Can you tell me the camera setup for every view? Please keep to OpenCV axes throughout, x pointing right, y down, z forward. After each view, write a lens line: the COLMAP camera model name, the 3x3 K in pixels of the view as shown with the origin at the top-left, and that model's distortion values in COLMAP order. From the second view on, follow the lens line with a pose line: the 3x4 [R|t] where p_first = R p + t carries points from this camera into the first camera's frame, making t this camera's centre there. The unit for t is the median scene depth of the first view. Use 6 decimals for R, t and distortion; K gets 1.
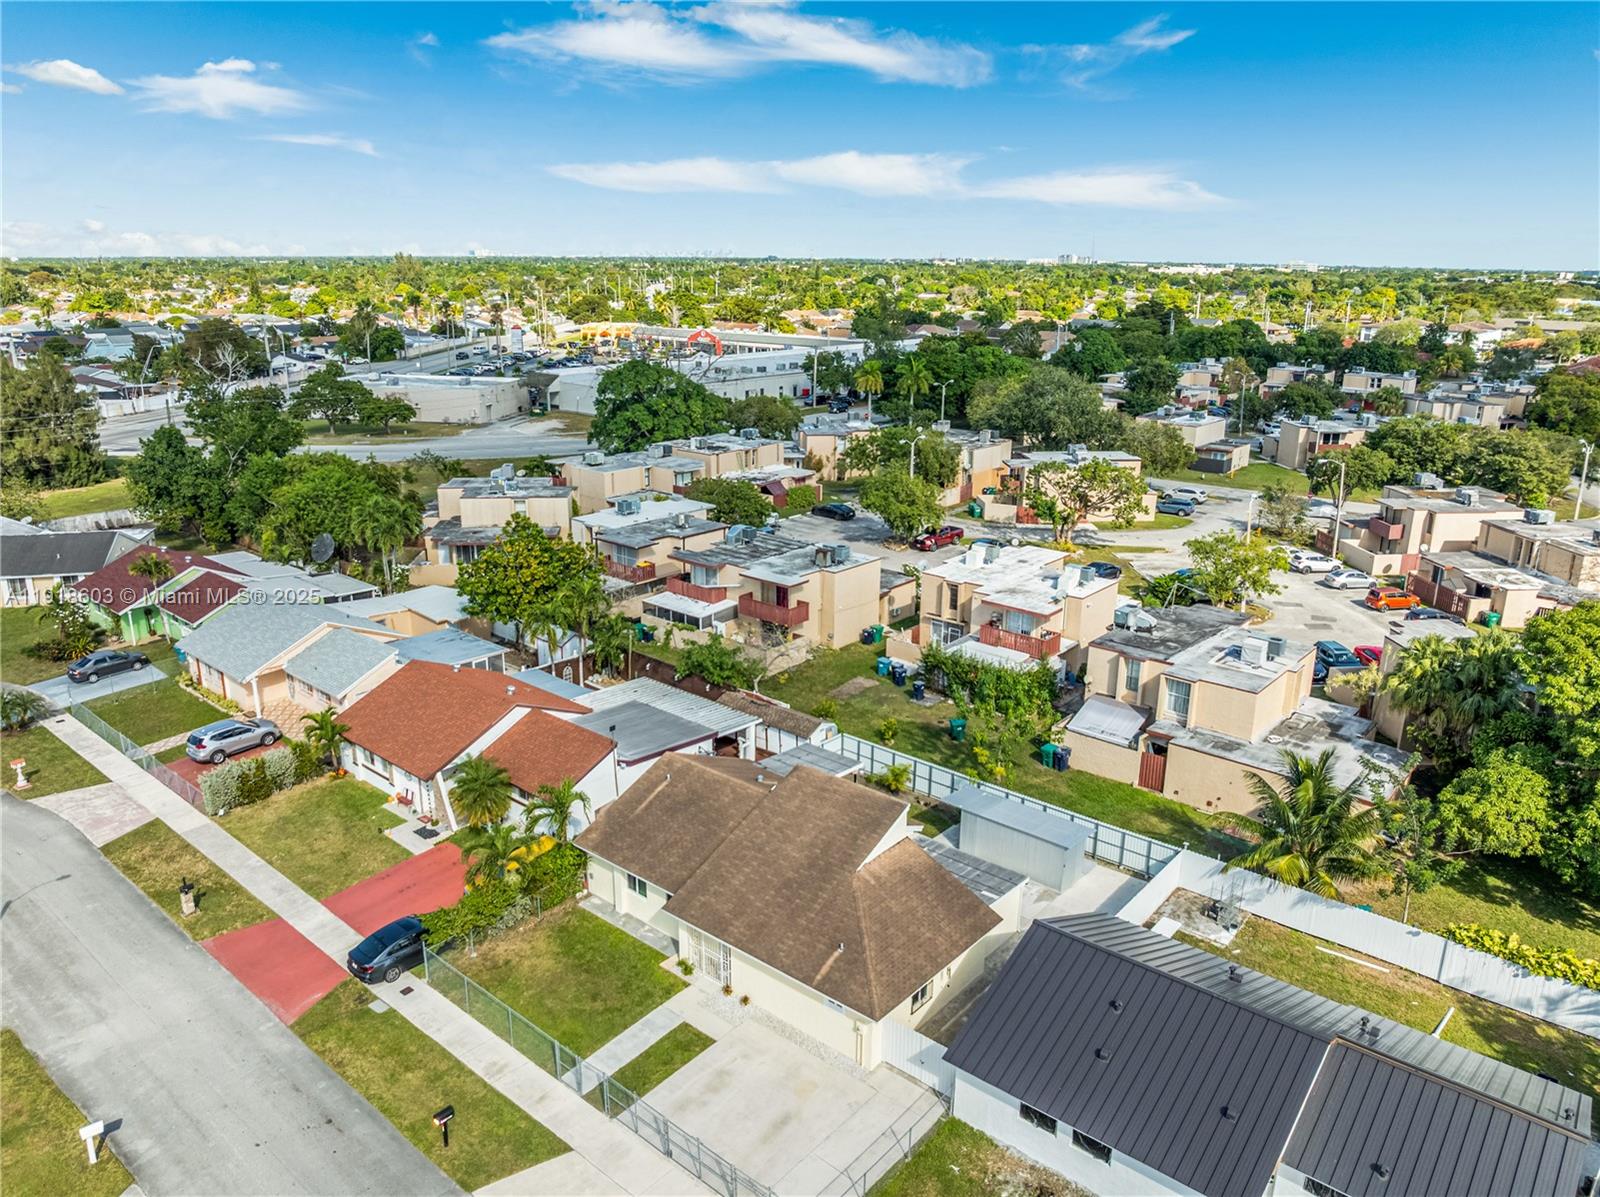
lens RADIAL K [[1121.4, 0, 800.0], [0, 1121.4, 598.5], [0, 0, 1]] dist [-0.023039, -0.032208]
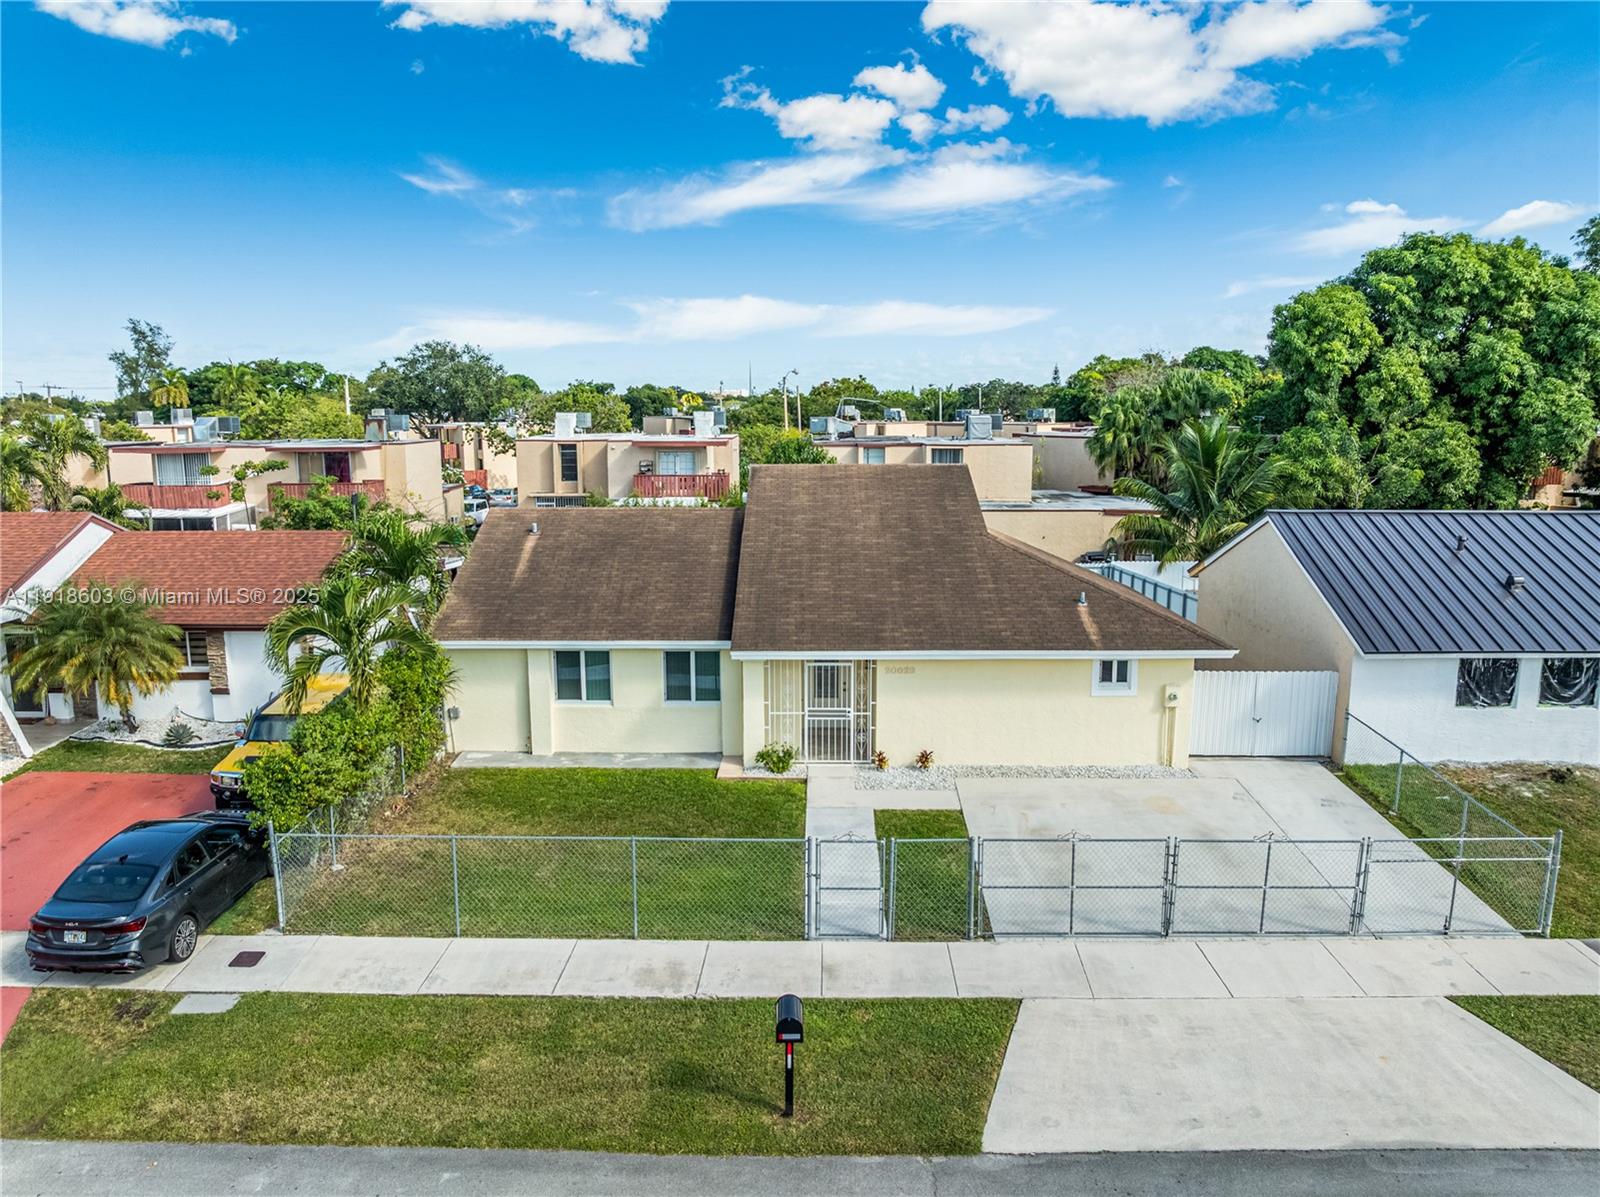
lens RADIAL K [[1126.9, 0, 800.0], [0, 1126.9, 598.5], [0, 0, 1]] dist [-0.039016, 0.006615]
pose [[0.768160, -0.121033, 0.628714, -0.310130], [0.193547, 0.979925, -0.047829, 0.205075], [-0.610304, 0.158426, 0.776164, 0.406266]]
